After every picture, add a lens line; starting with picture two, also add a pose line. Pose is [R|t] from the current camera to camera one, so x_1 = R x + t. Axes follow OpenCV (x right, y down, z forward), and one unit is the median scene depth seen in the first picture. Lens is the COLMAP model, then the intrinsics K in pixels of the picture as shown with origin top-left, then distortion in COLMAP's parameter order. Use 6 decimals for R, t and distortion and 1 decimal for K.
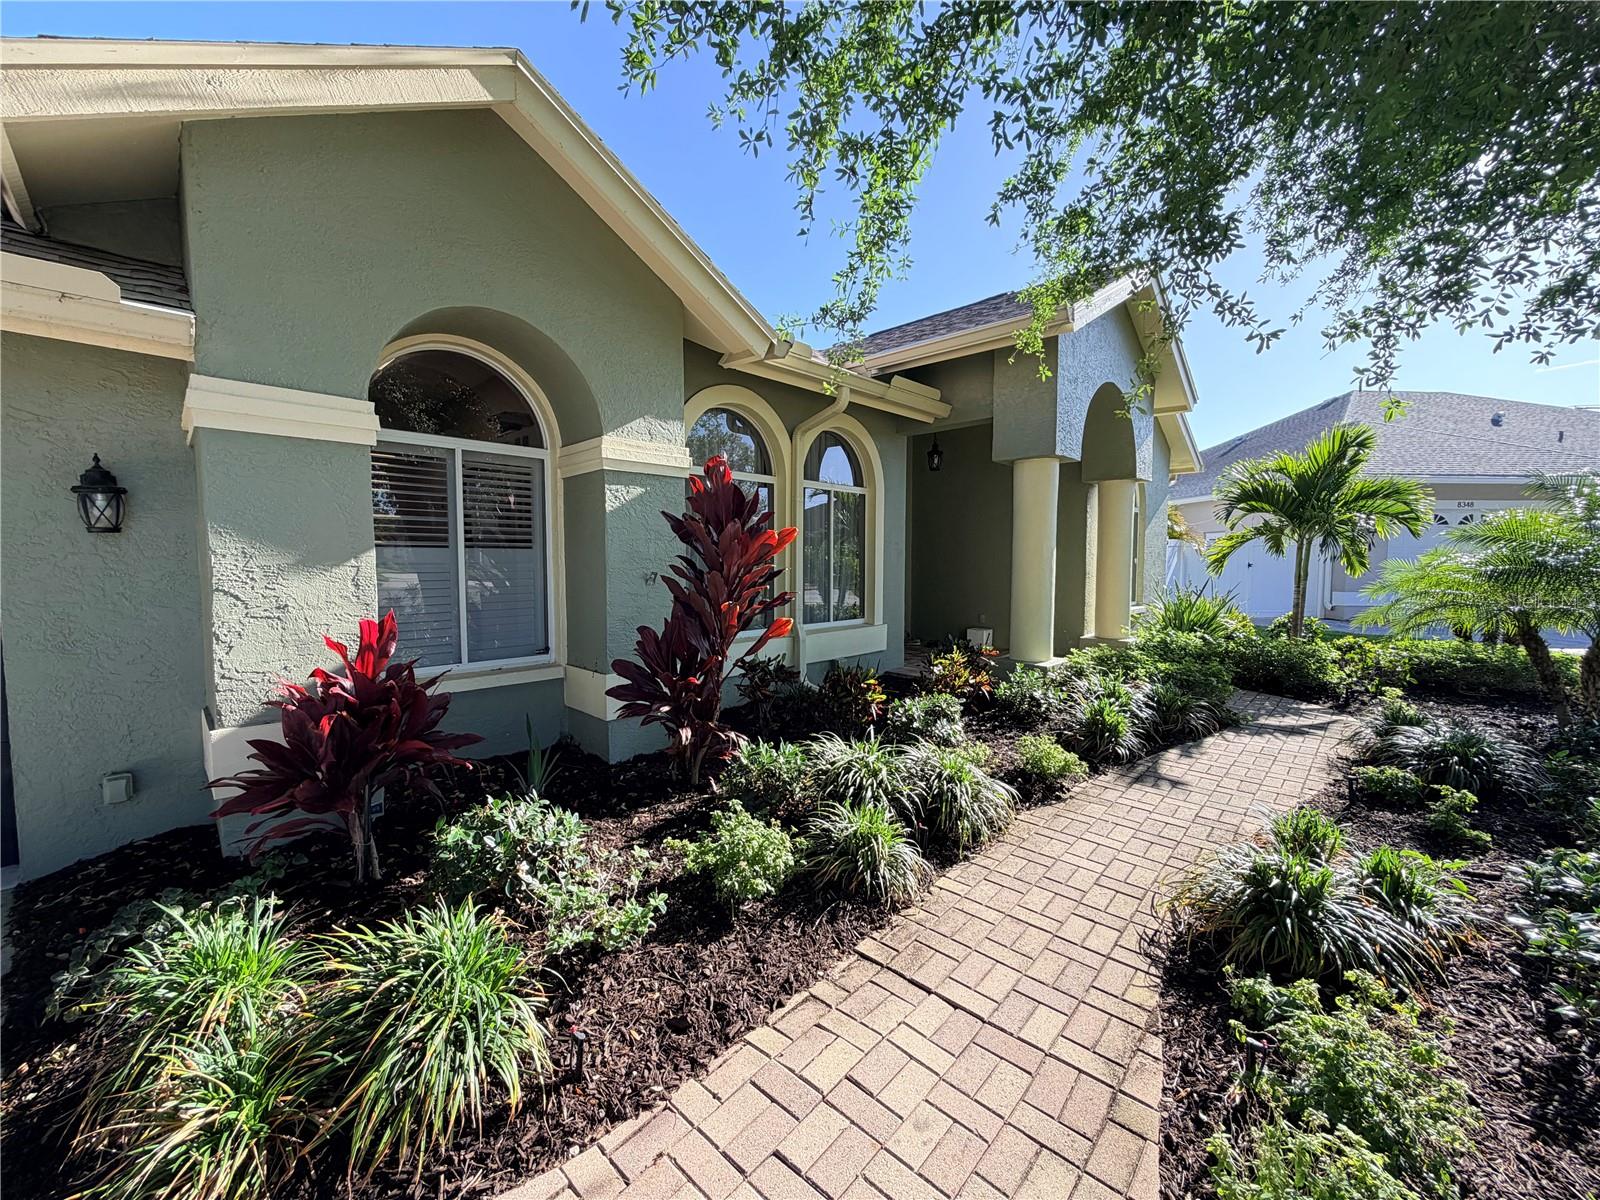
lens RADIAL K [[639.4, 0, 798.4], [0, 639.4, 599.0], [0, 0, 1]] dist [0.001017, -0.000024]
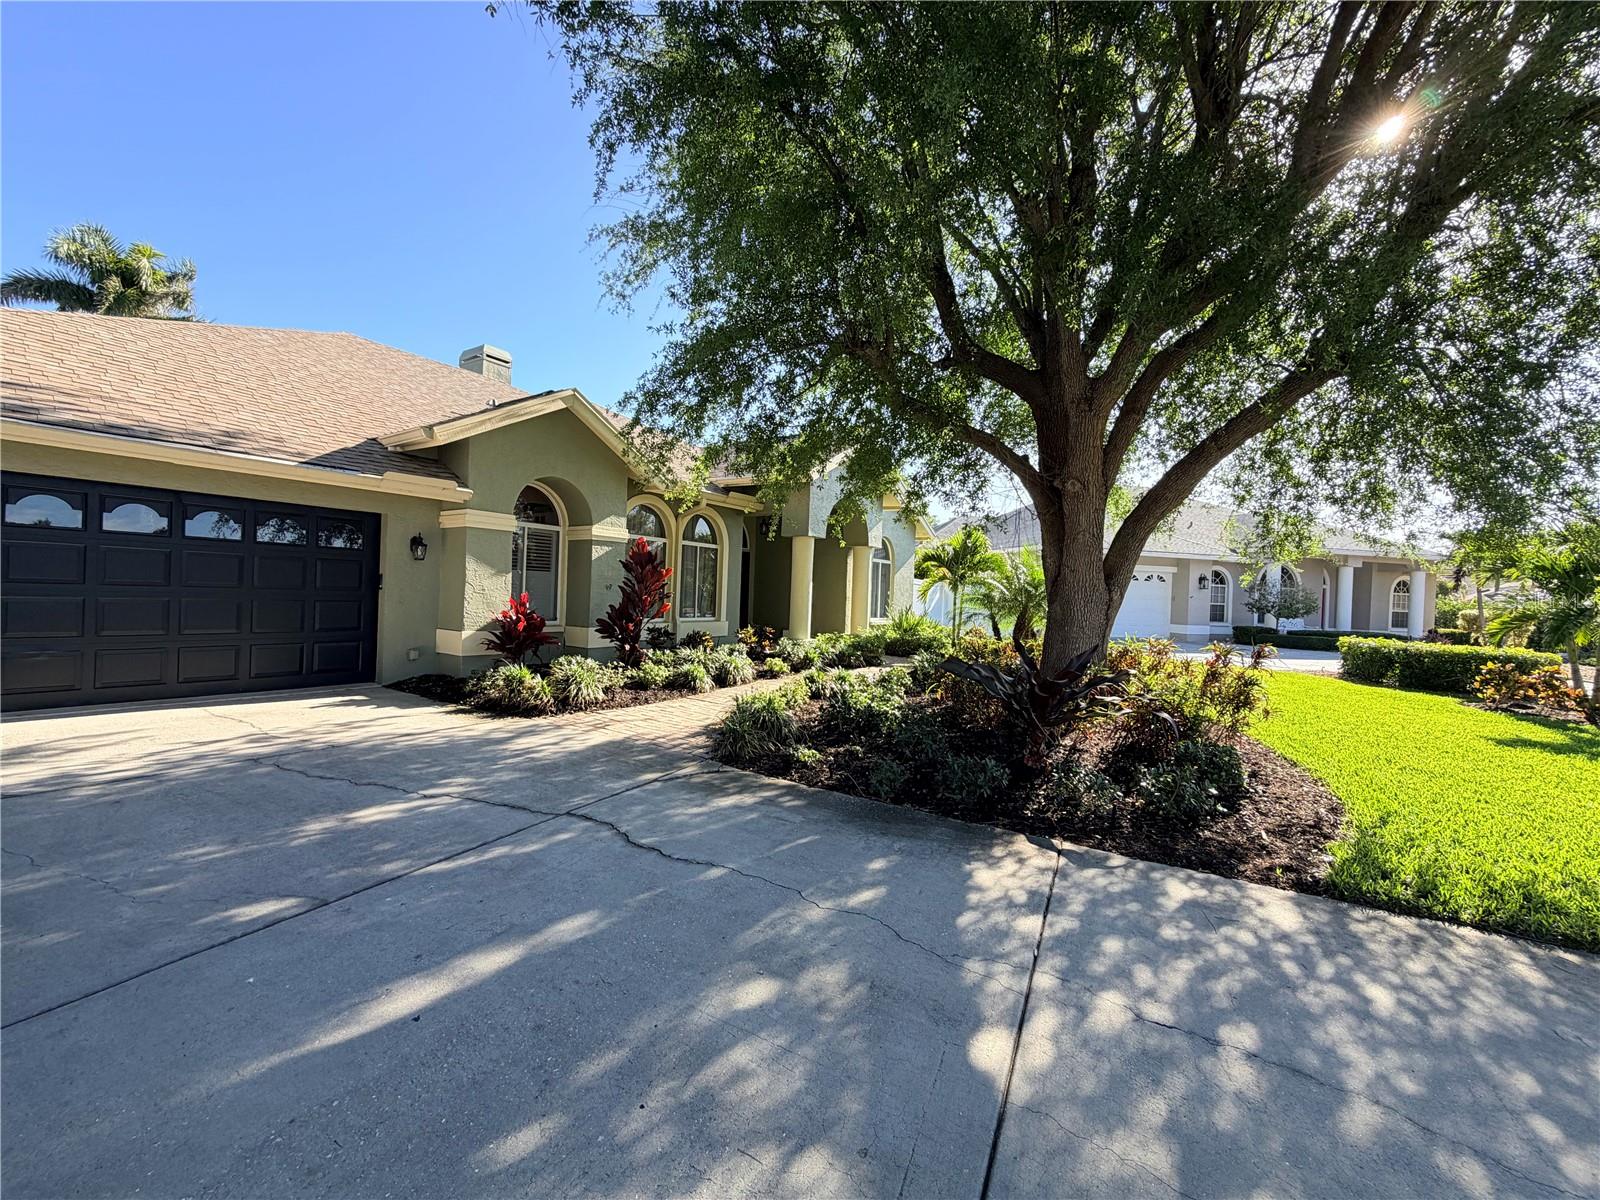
lens RADIAL K [[639.4, 0, 806.7], [0, 639.4, 595.9], [0, 0, 1]] dist [0.001017, -0.000024]
pose [[0.982824, 0.035071, 0.181182, 0.049866], [-0.024903, 0.998001, -0.058093, 0.119488], [-0.182857, 0.052583, 0.981732, -1.426767]]
